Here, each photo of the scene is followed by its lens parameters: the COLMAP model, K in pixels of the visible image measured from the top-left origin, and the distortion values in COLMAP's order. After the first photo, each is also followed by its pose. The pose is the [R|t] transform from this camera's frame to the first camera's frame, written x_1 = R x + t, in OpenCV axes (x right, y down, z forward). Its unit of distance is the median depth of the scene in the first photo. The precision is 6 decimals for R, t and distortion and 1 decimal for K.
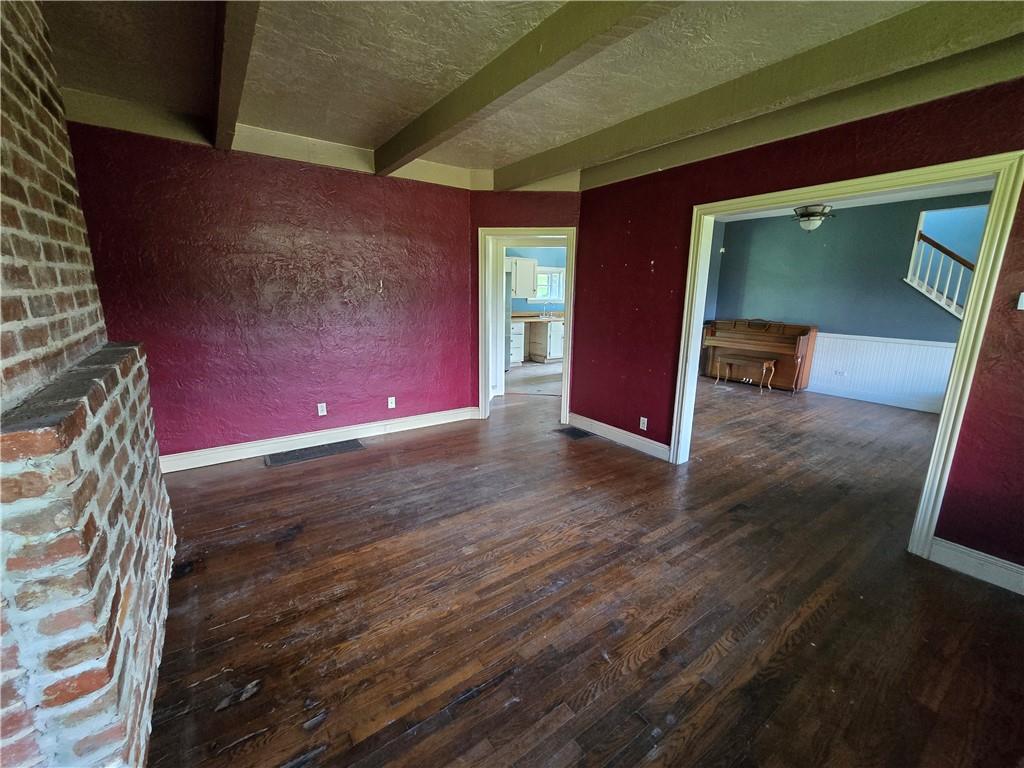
lens RADIAL K [[422.4, 0, 510.9], [0, 422.4, 384.5], [0, 0, 1]] dist [0.001256, 0.000123]
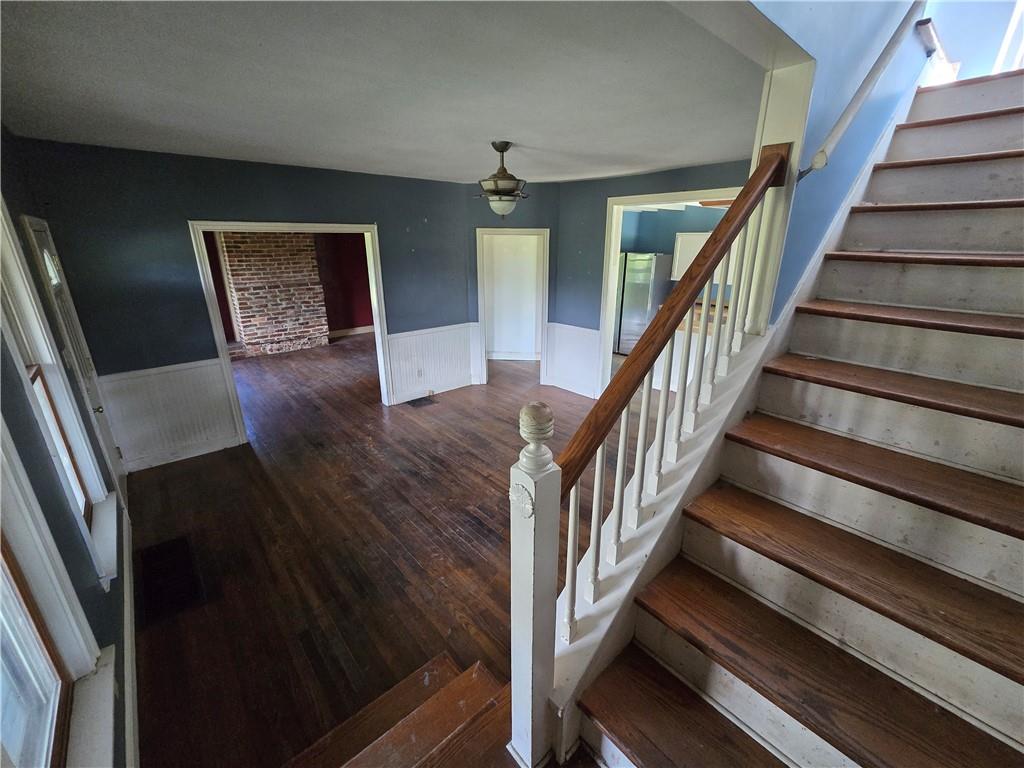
lens RADIAL K [[422.4, 0, 512.3], [0, 422.4, 380.3], [0, 0, 1]] dist [0.001256, 0.000123]
pose [[0.099995, 0.309177, -0.945733, 1.649673], [-0.213046, 0.935105, 0.283177, -0.359434], [0.971912, 0.173168, 0.159375, 1.092804]]
